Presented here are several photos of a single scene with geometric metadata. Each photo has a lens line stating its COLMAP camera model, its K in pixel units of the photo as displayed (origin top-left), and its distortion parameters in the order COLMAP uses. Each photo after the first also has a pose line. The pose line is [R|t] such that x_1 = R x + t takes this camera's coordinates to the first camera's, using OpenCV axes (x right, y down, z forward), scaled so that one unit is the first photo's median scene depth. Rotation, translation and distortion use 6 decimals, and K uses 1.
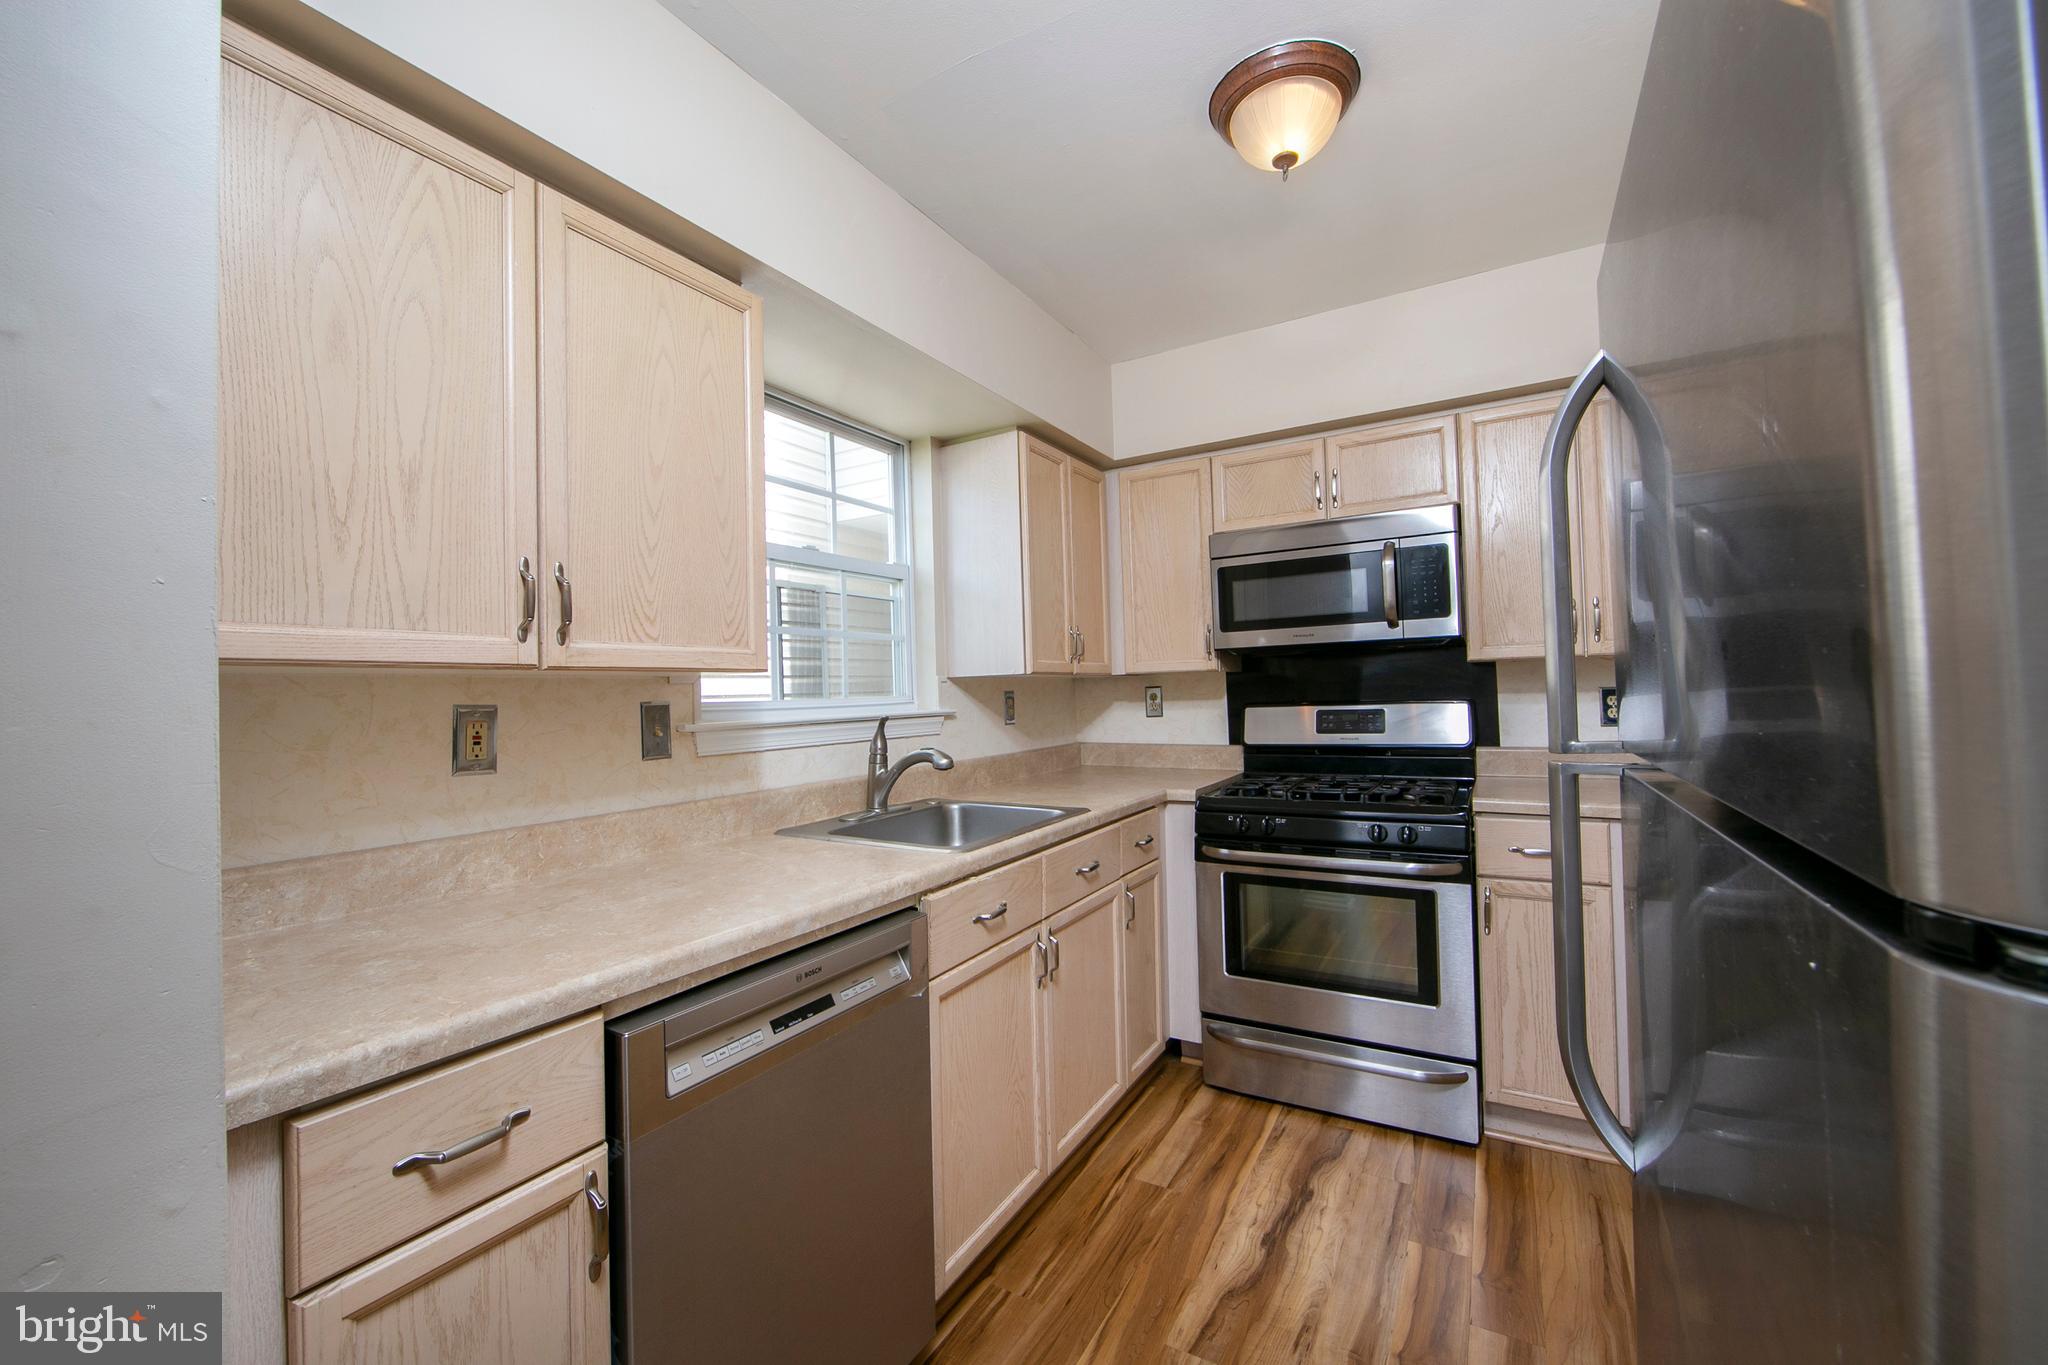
lens RADIAL K [[825.9, 0, 1018.3], [0, 825.9, 677.1], [0, 0, 1]] dist [-0.001865, -0.000012]
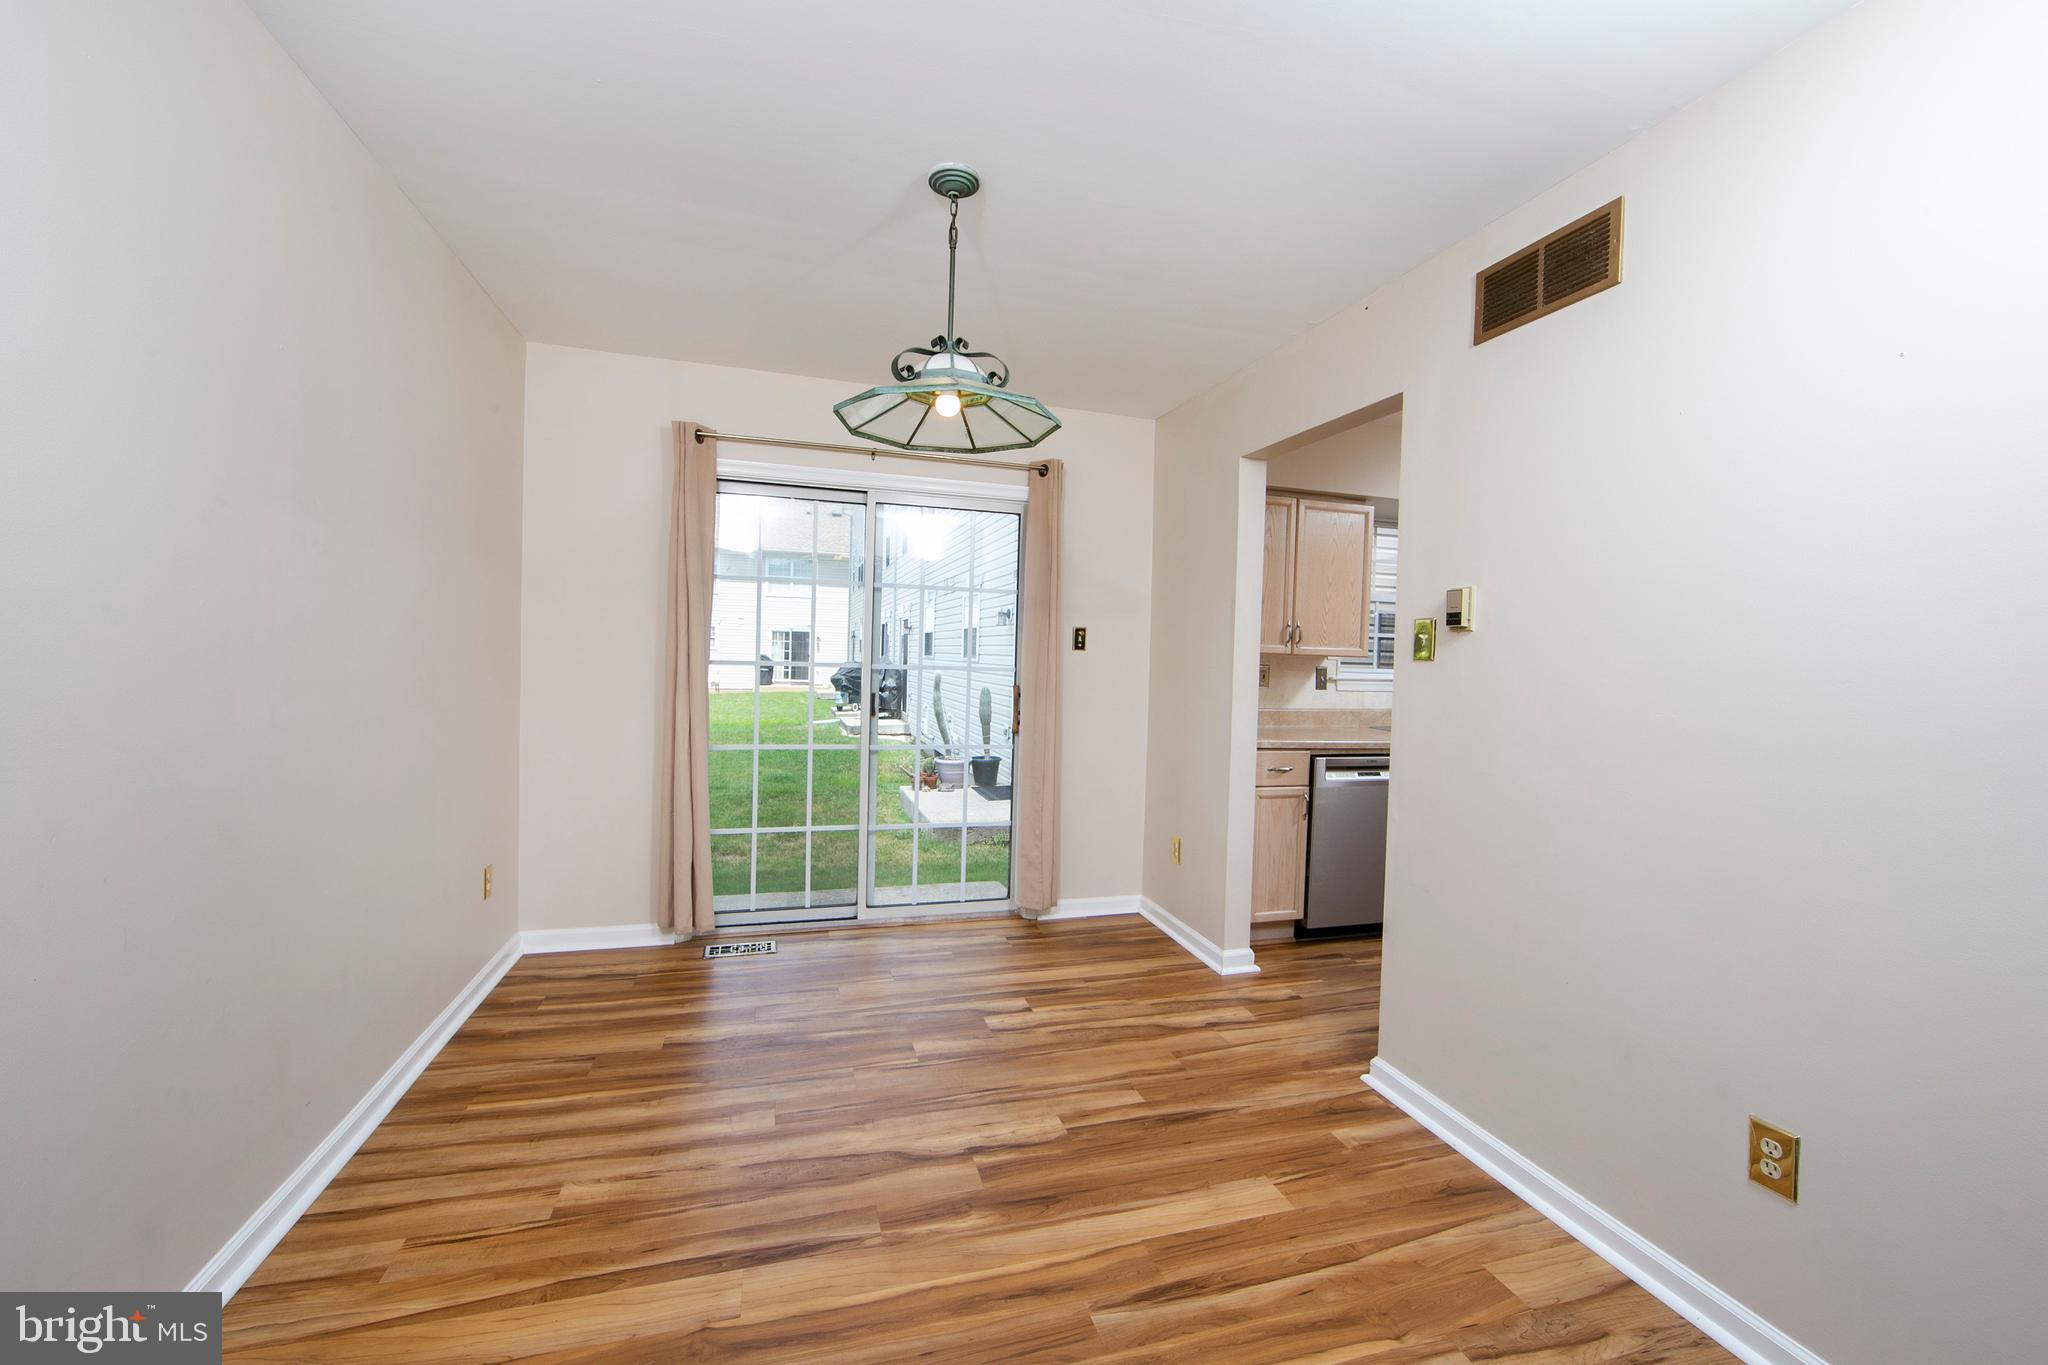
lens RADIAL K [[804.3, 0, 1013.3], [0, 804.3, 673.5], [0, 0, 1]] dist [-0.001998, 0.000147]
pose [[0.734446, 0.065491, -0.675500, 0.678744], [-0.036802, 0.997712, 0.056716, -0.070391], [0.677668, -0.016796, 0.735176, -1.855389]]
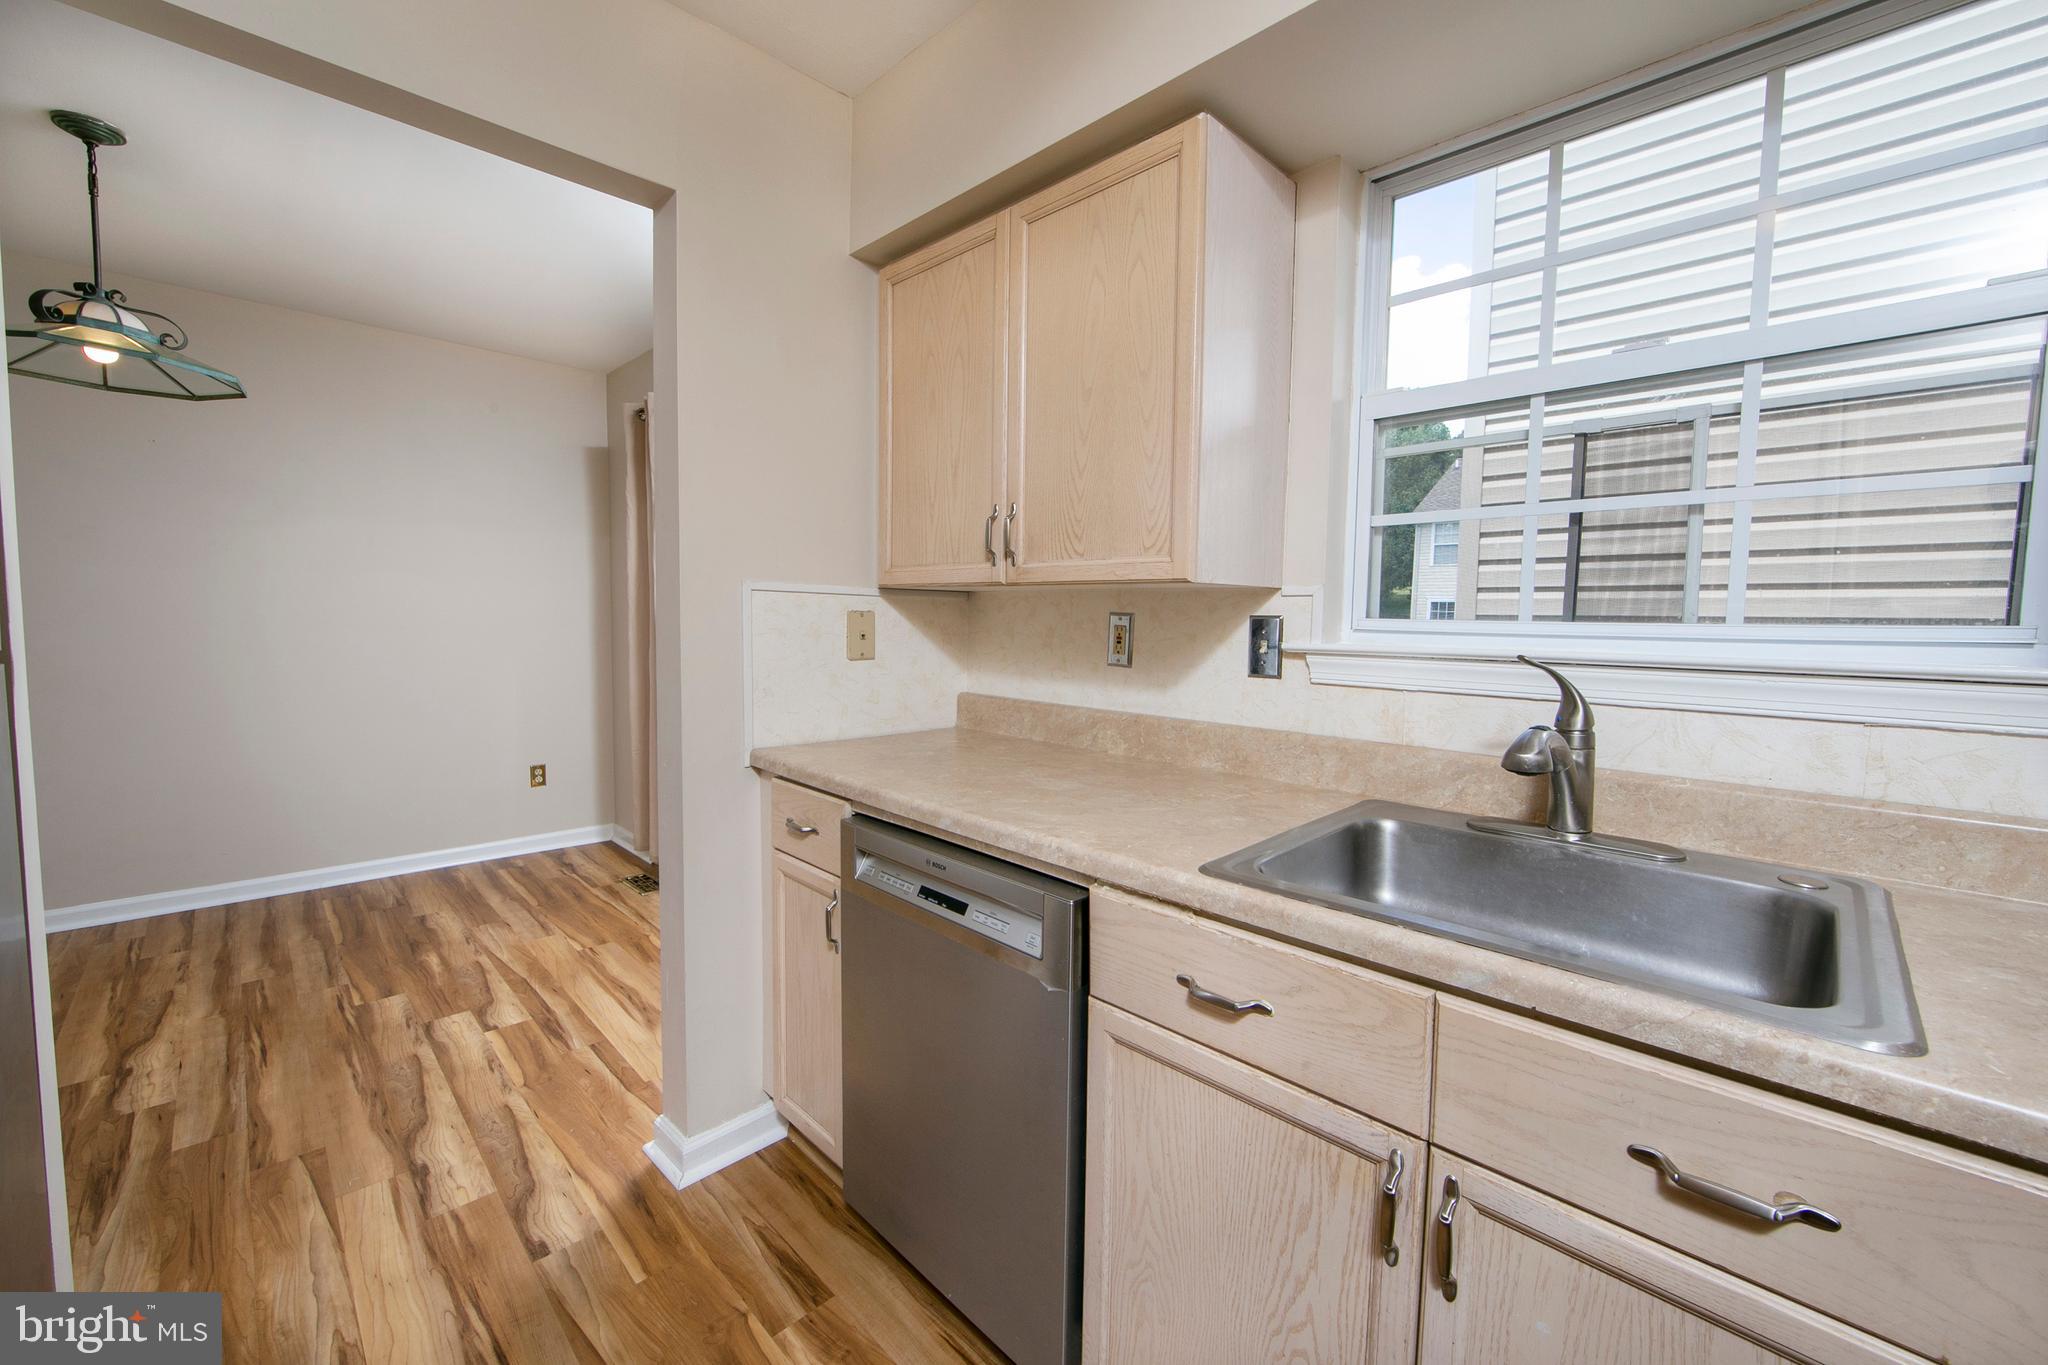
lens RADIAL K [[804.3, 0, 1013.3], [0, 804.3, 673.5], [0, 0, 1]] dist [-0.001998, 0.000147]
pose [[-0.250567, 0.092419, -0.963678, 0.658254], [0.008459, 0.995604, 0.093281, 0.010816], [0.968062, 0.015221, -0.250247, 1.252540]]
